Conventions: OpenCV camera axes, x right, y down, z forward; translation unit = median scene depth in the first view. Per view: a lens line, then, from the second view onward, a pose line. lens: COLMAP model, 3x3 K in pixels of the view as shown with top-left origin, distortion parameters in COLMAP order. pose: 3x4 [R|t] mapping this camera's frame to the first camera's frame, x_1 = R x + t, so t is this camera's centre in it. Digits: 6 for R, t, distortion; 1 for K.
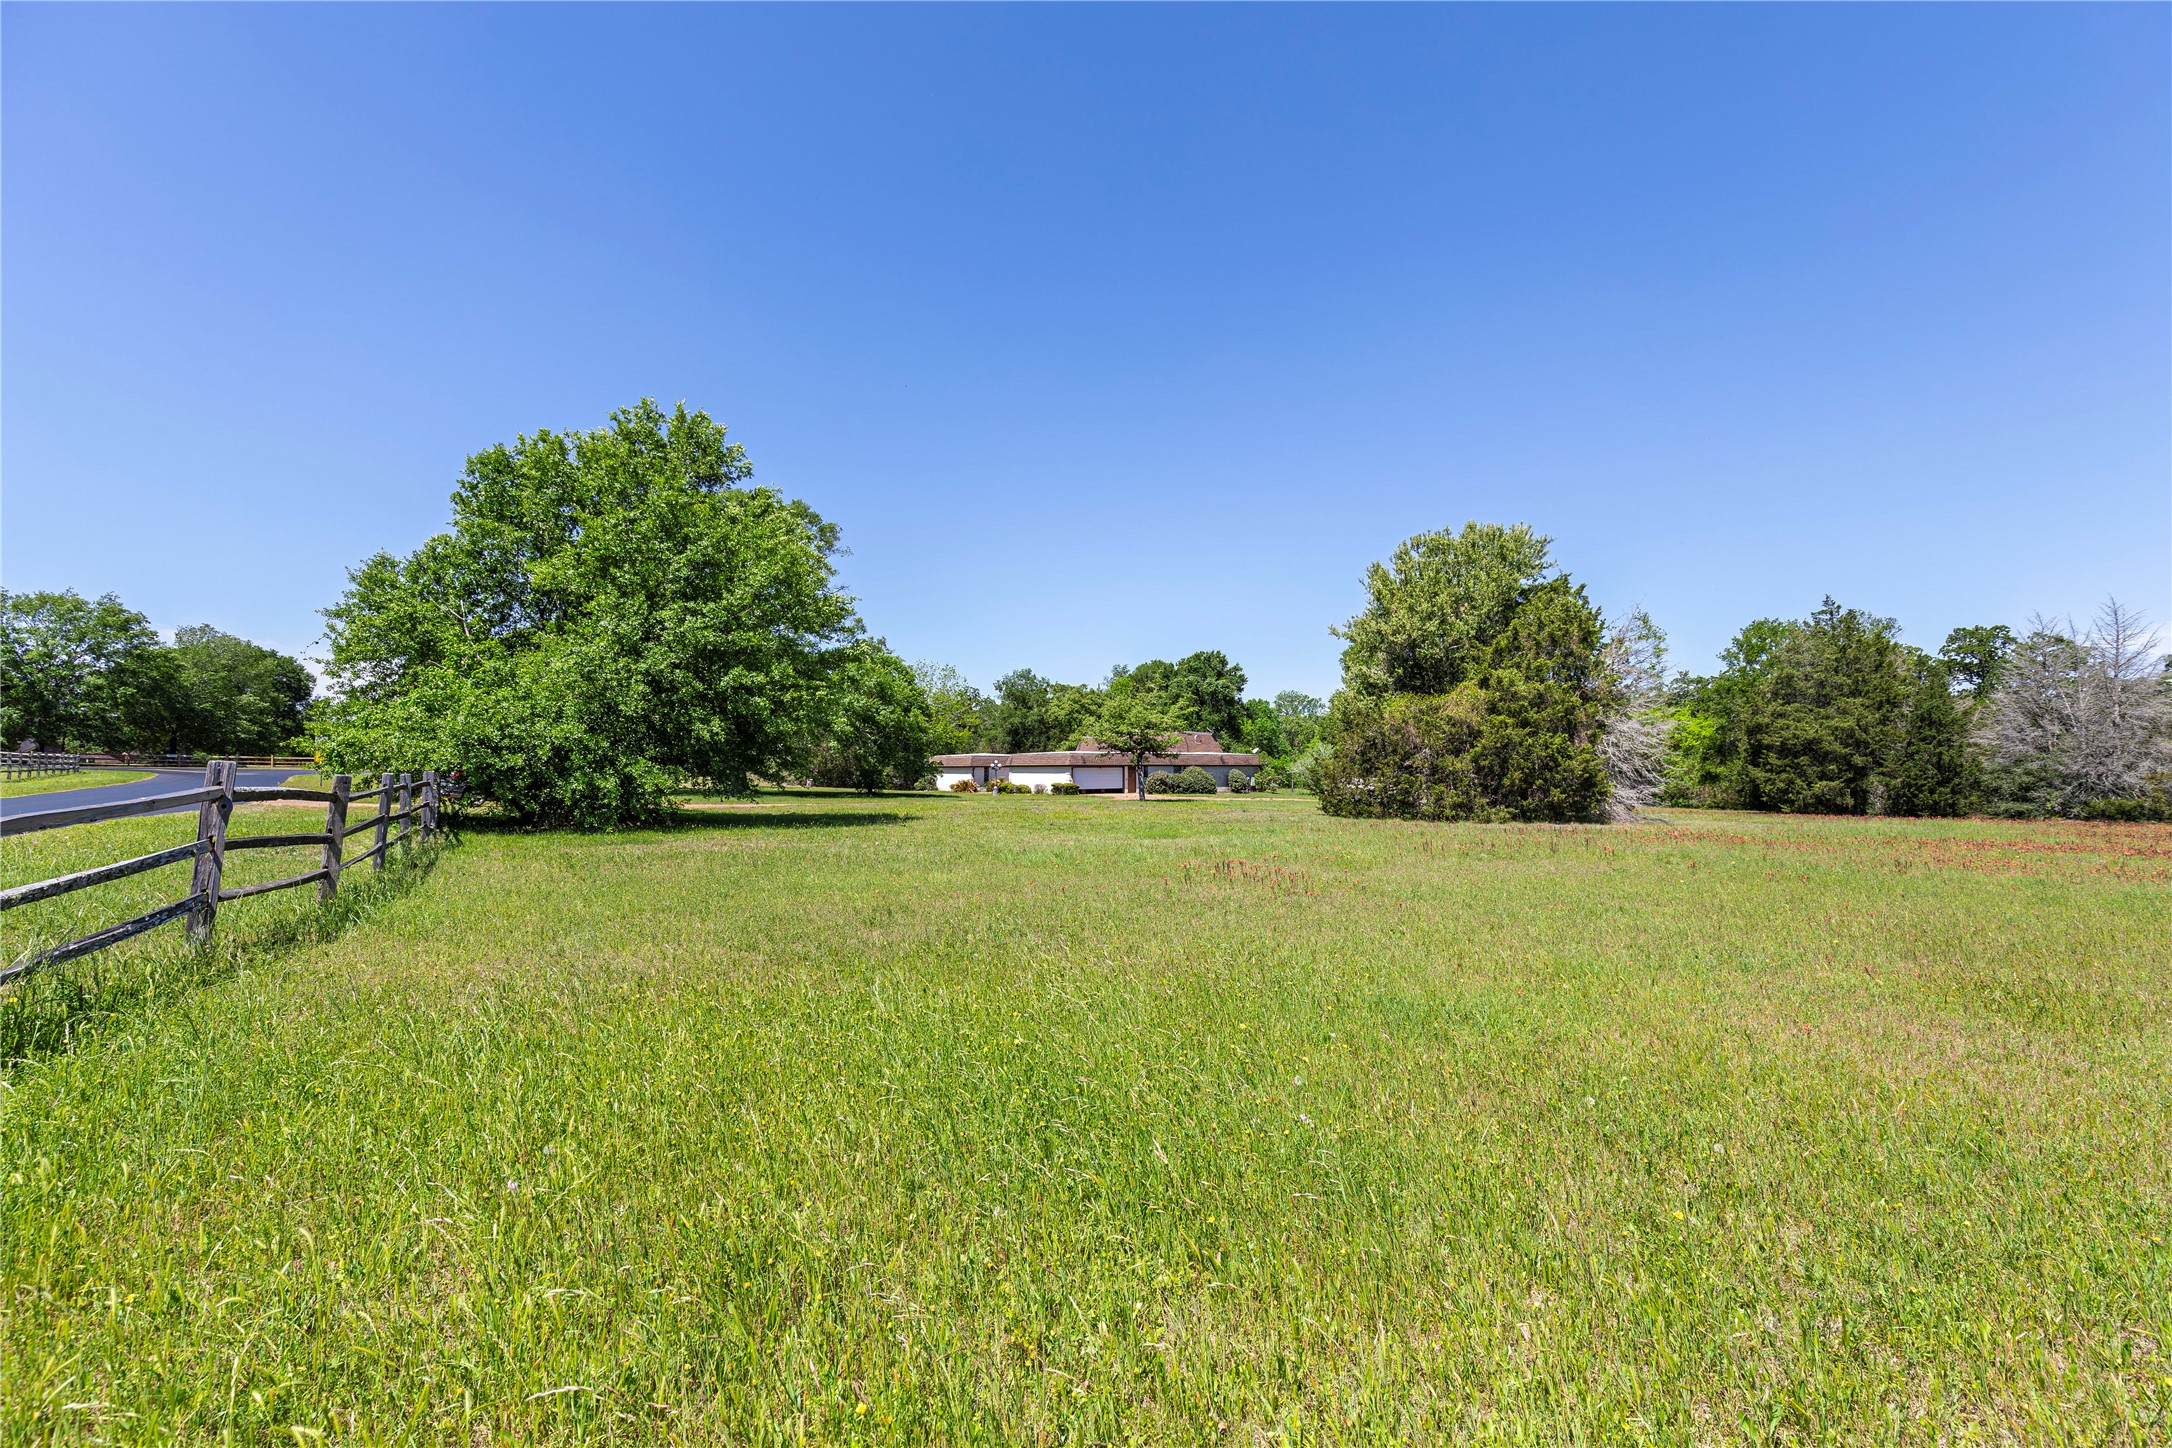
lens RADIAL K [[979.7, 0, 1093.3], [0, 979.7, 733.0], [0, 0, 1]] dist [-0.000024, -0.000355]
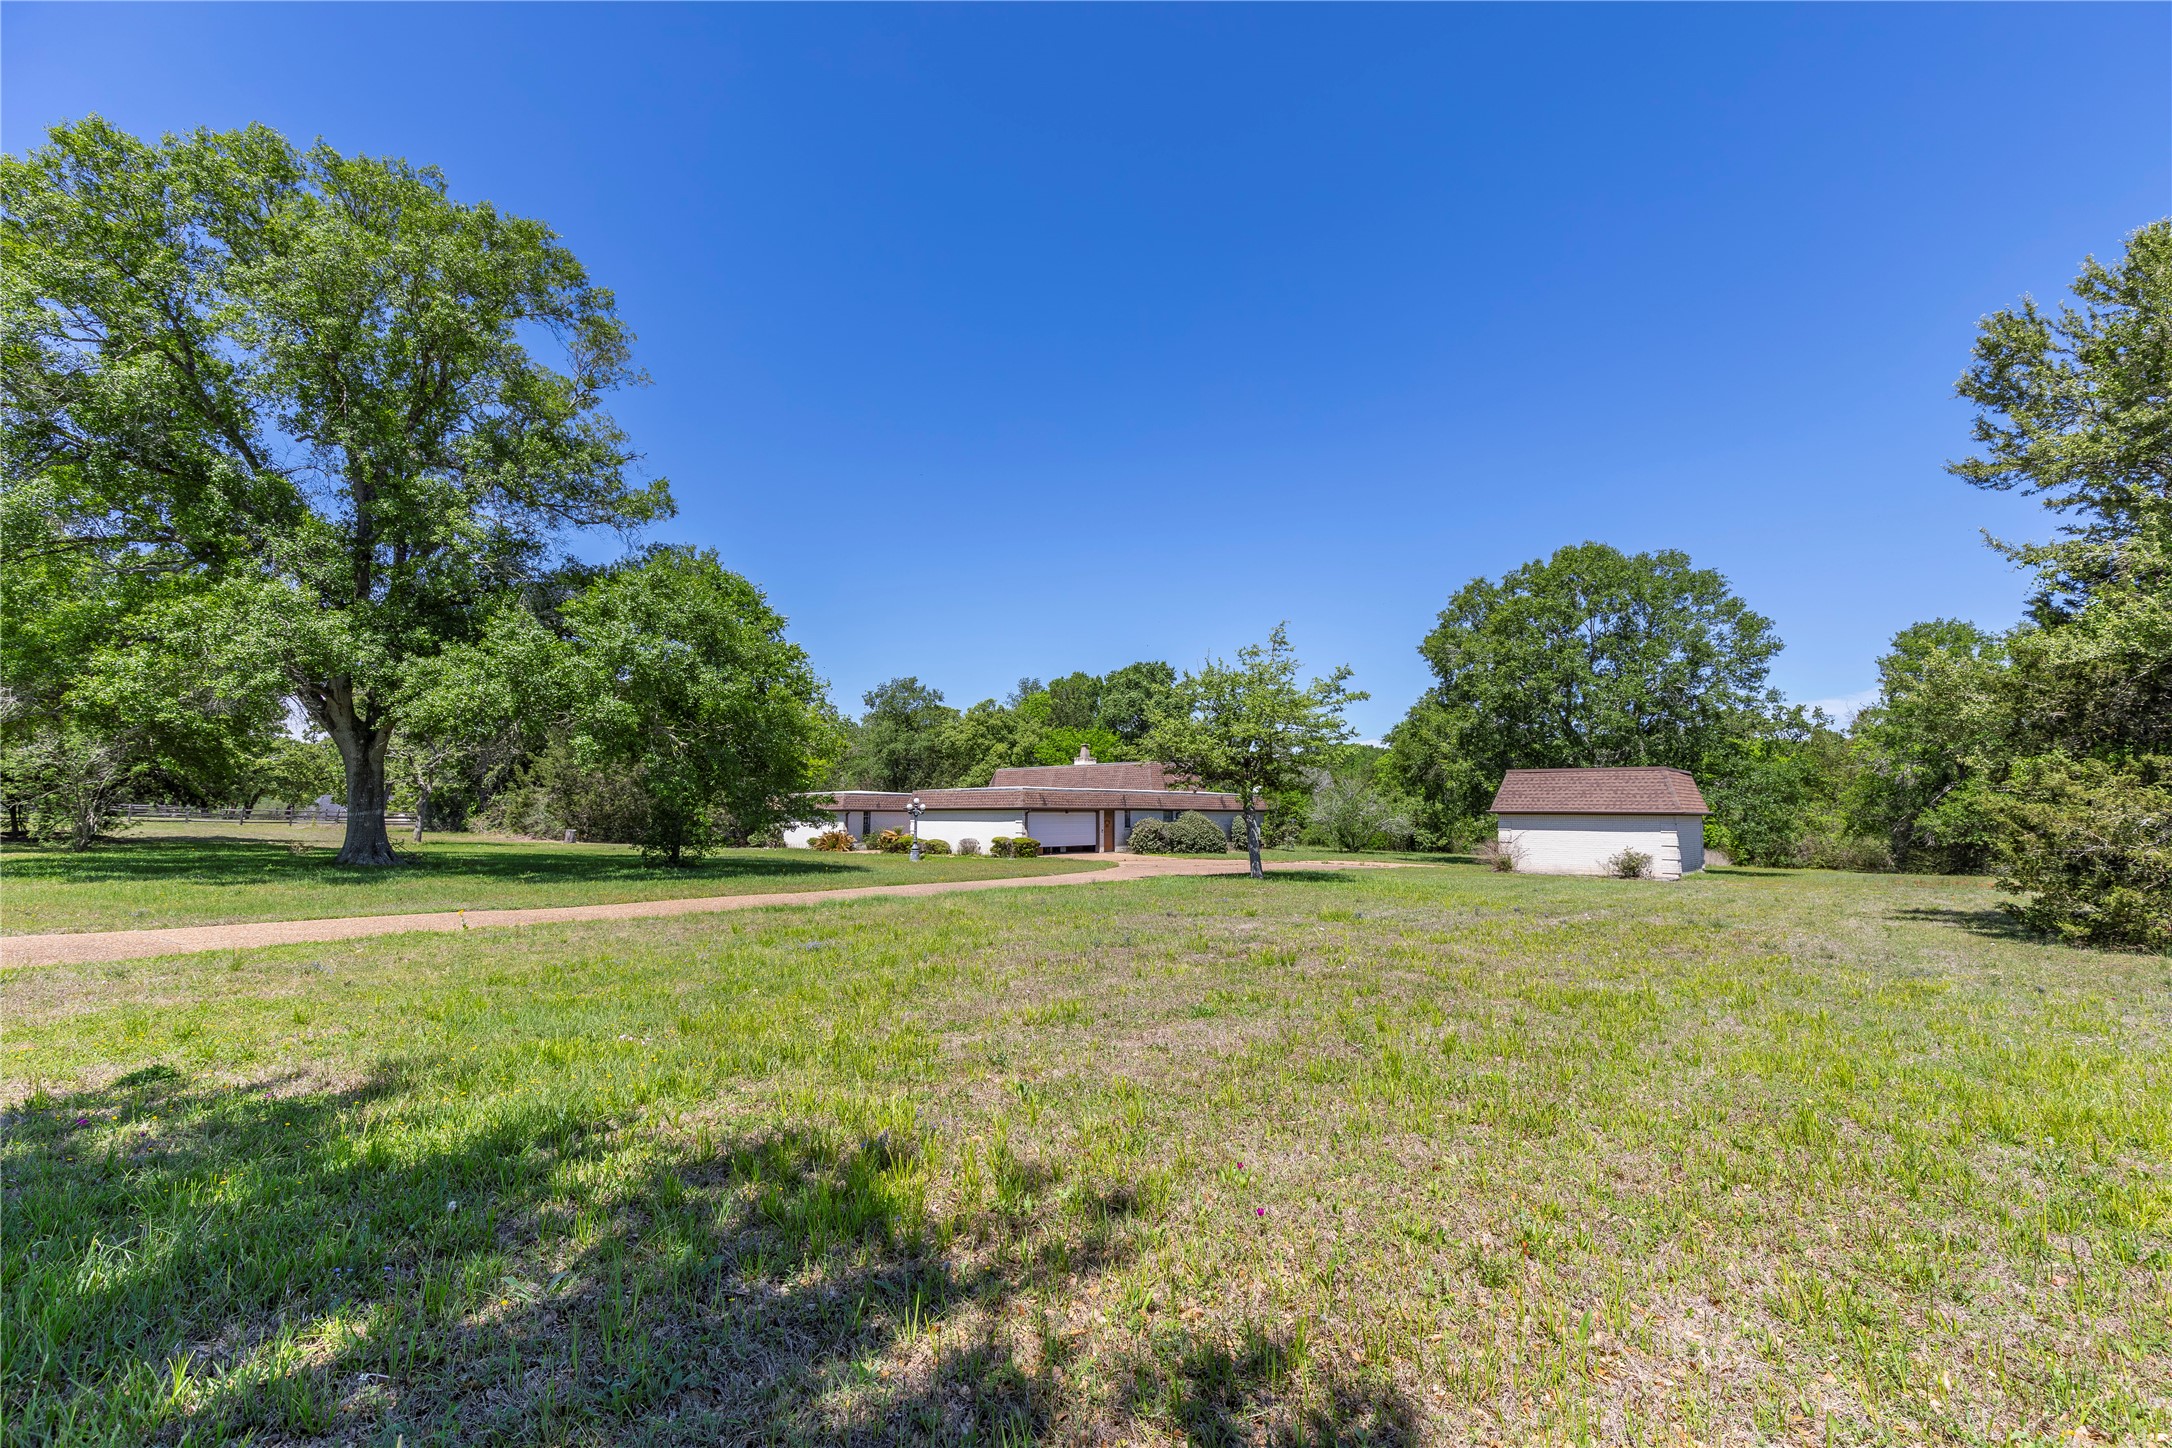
lens RADIAL K [[981.6, 0, 1107.5], [0, 981.6, 726.3], [0, 0, 1]] dist [0.000713, -0.001131]
pose [[0.982264, 0.021298, 0.186289, -0.114299], [-0.010972, 0.998354, -0.056289, 0.020484], [-0.187182, 0.053247, 0.980881, 0.501588]]
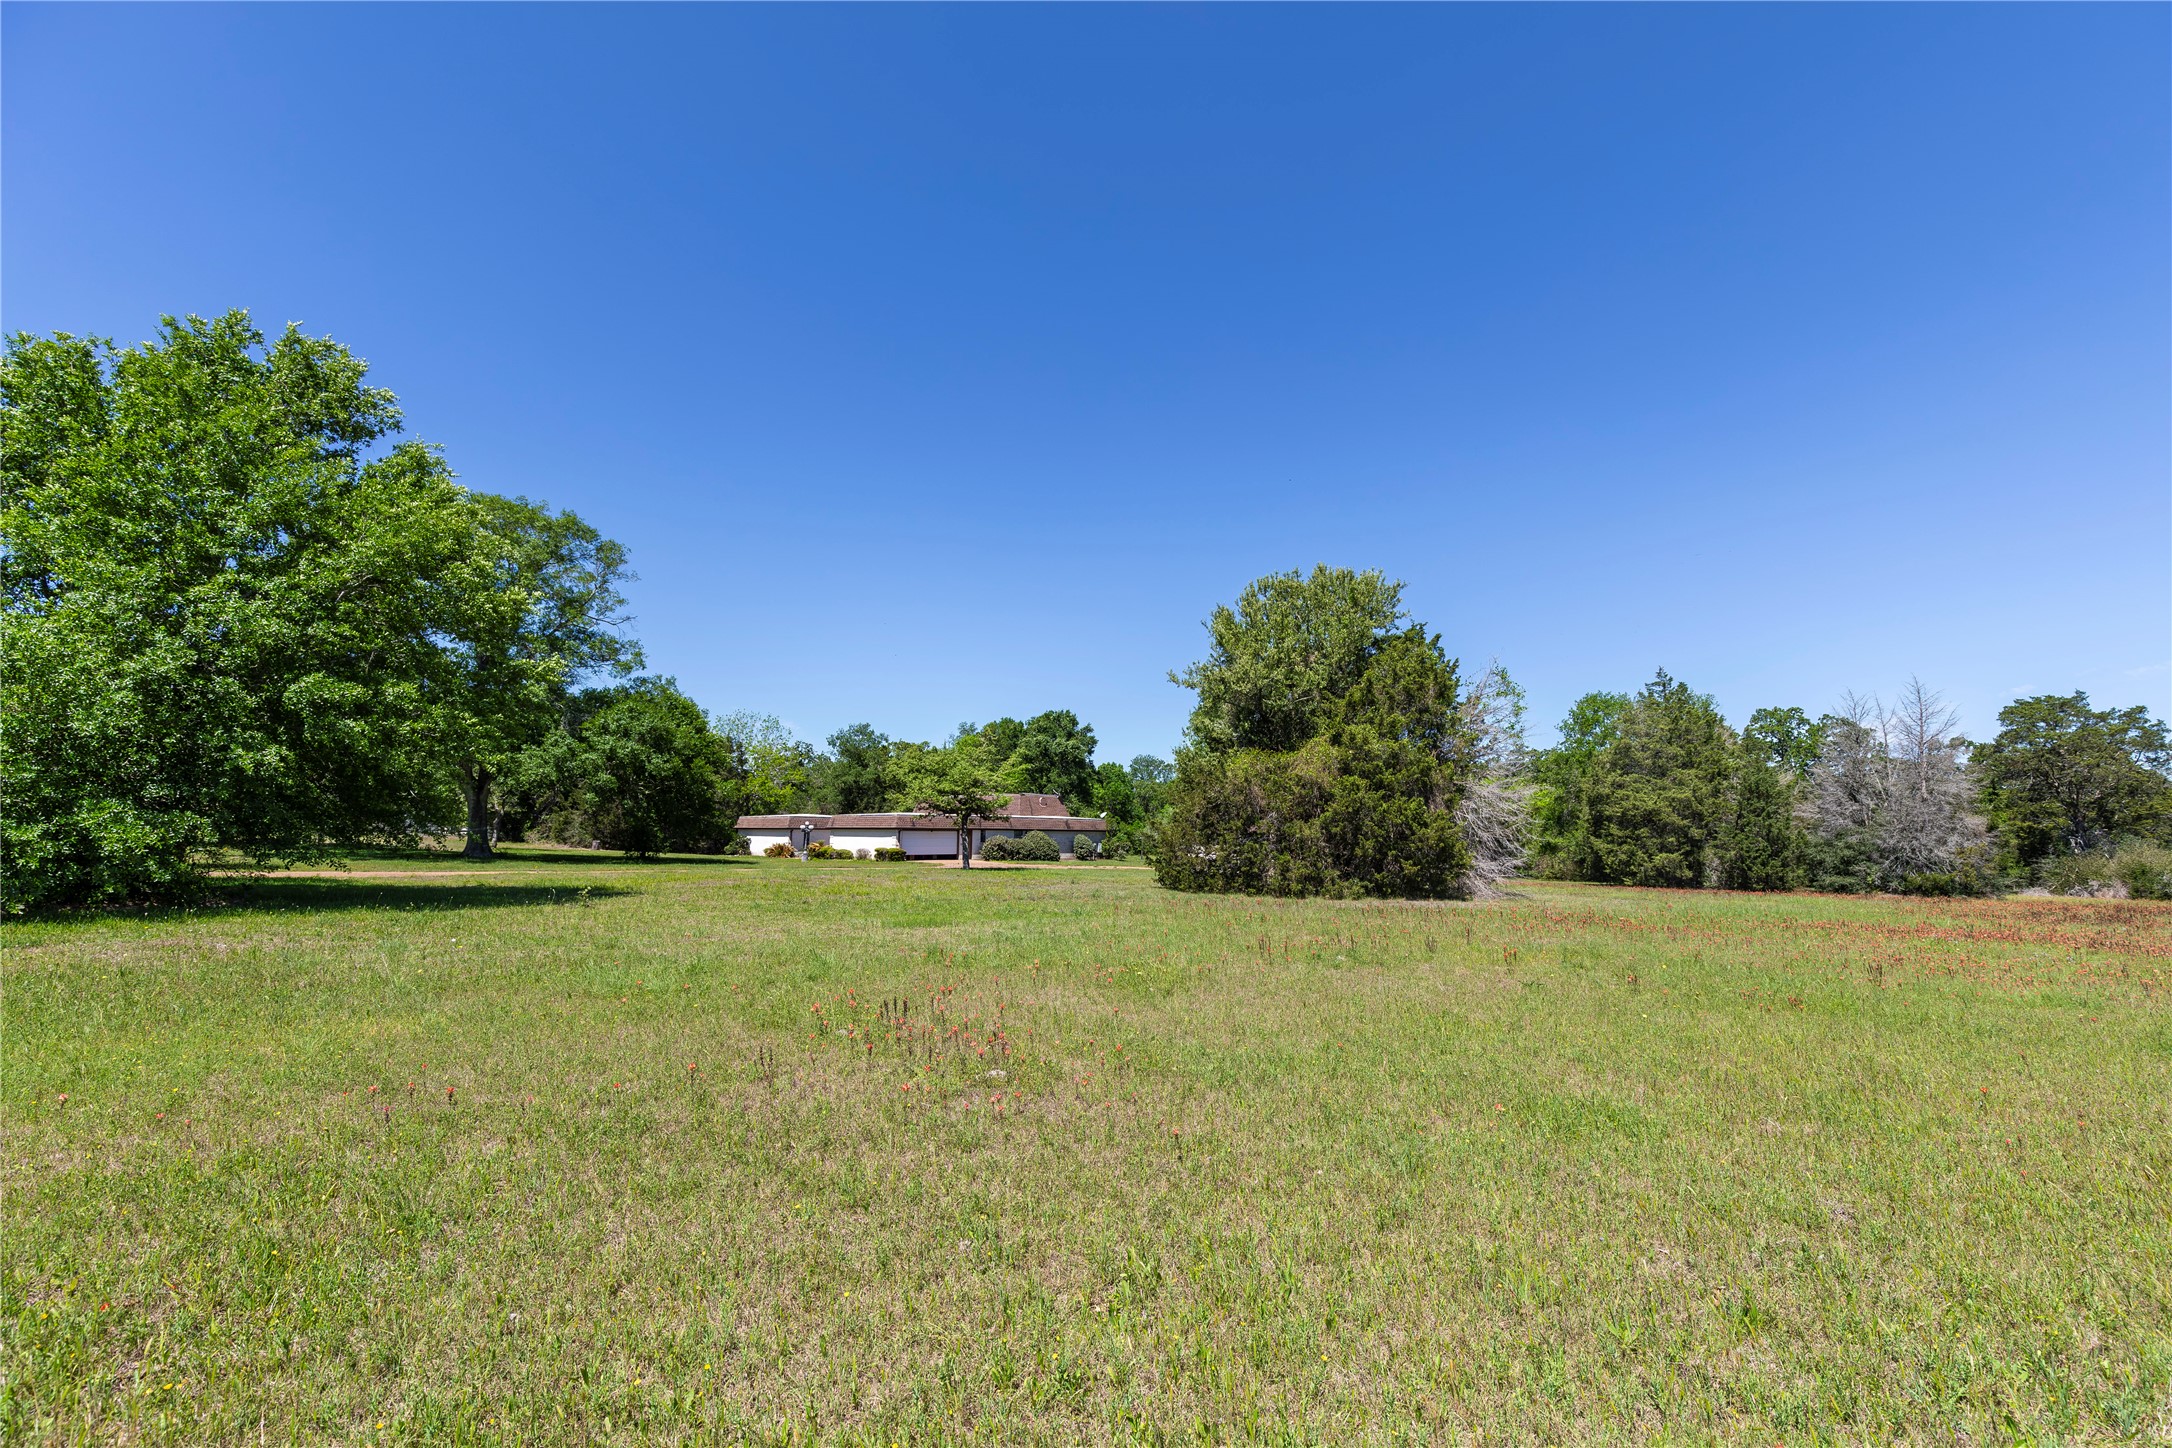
lens RADIAL K [[981.6, 0, 1107.5], [0, 981.6, 726.3], [0, 0, 1]] dist [0.000713, -0.001131]
pose [[0.987951, 0.028143, 0.152189, 0.036173], [-0.016983, 0.997103, -0.074142, 0.004178], [-0.153835, 0.070664, 0.985567, 0.094962]]
